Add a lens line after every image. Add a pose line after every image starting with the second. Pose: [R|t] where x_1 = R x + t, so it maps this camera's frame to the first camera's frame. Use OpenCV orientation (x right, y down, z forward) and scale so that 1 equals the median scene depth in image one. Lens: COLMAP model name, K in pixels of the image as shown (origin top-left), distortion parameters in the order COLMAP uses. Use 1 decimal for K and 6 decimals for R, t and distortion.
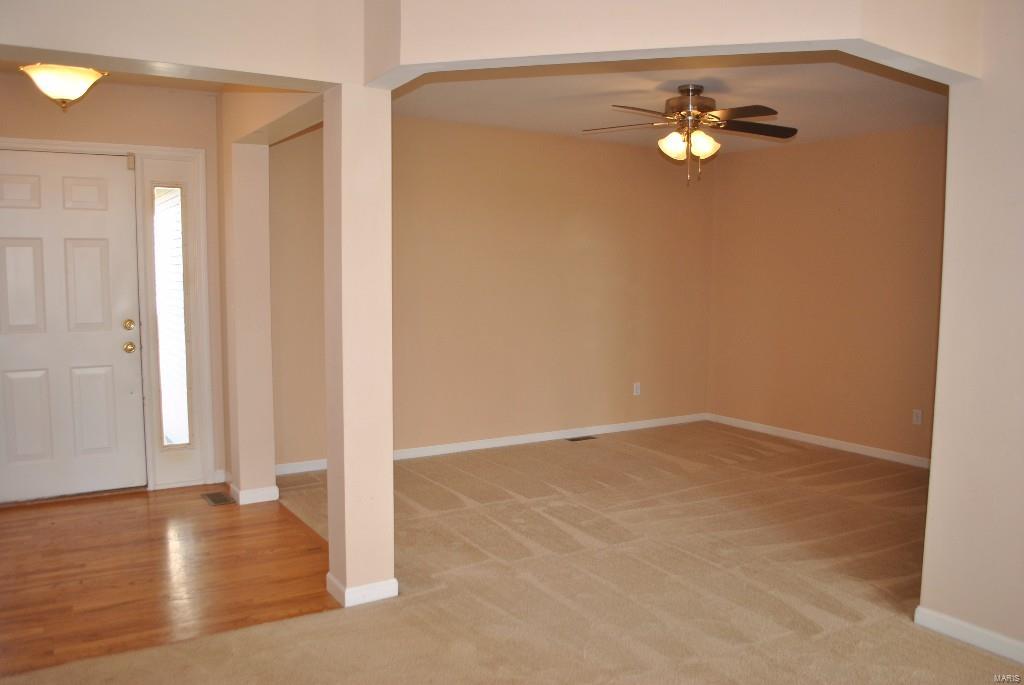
lens RADIAL K [[806.5, 0, 514.8], [0, 806.5, 351.6], [0, 0, 1]] dist [-0.083208, 0.007677]
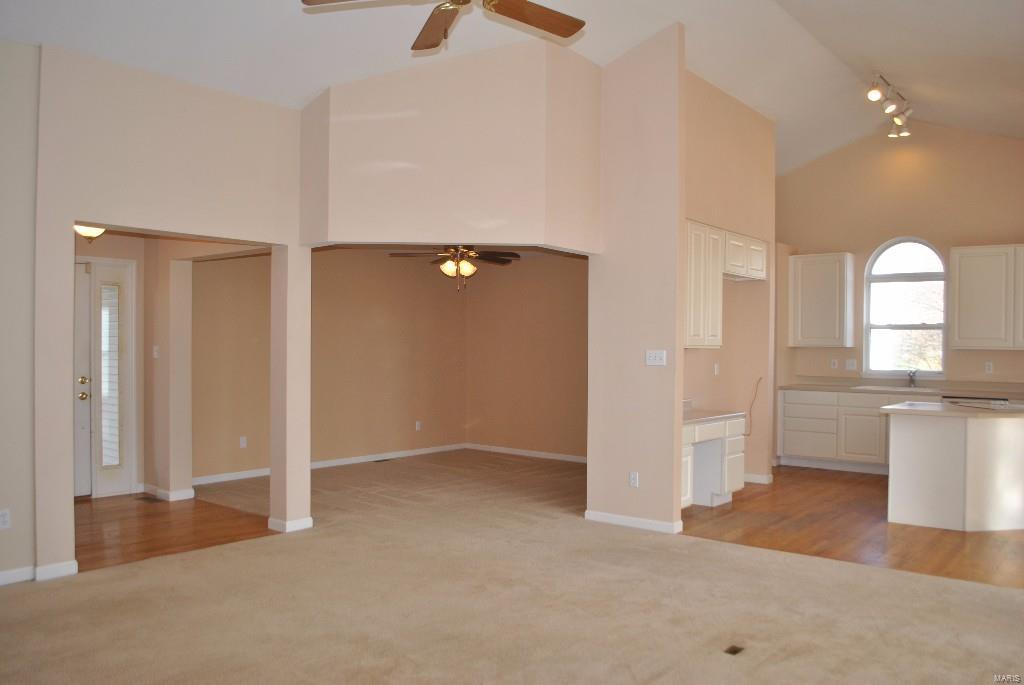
lens RADIAL K [[806.5, 0, 514.8], [0, 806.5, 351.6], [0, 0, 1]] dist [-0.083208, 0.007677]
pose [[0.948736, -0.003002, 0.316054, -0.198934], [0.030558, 0.996142, -0.082269, 0.055656], [-0.314588, 0.087710, 0.945167, -0.602127]]
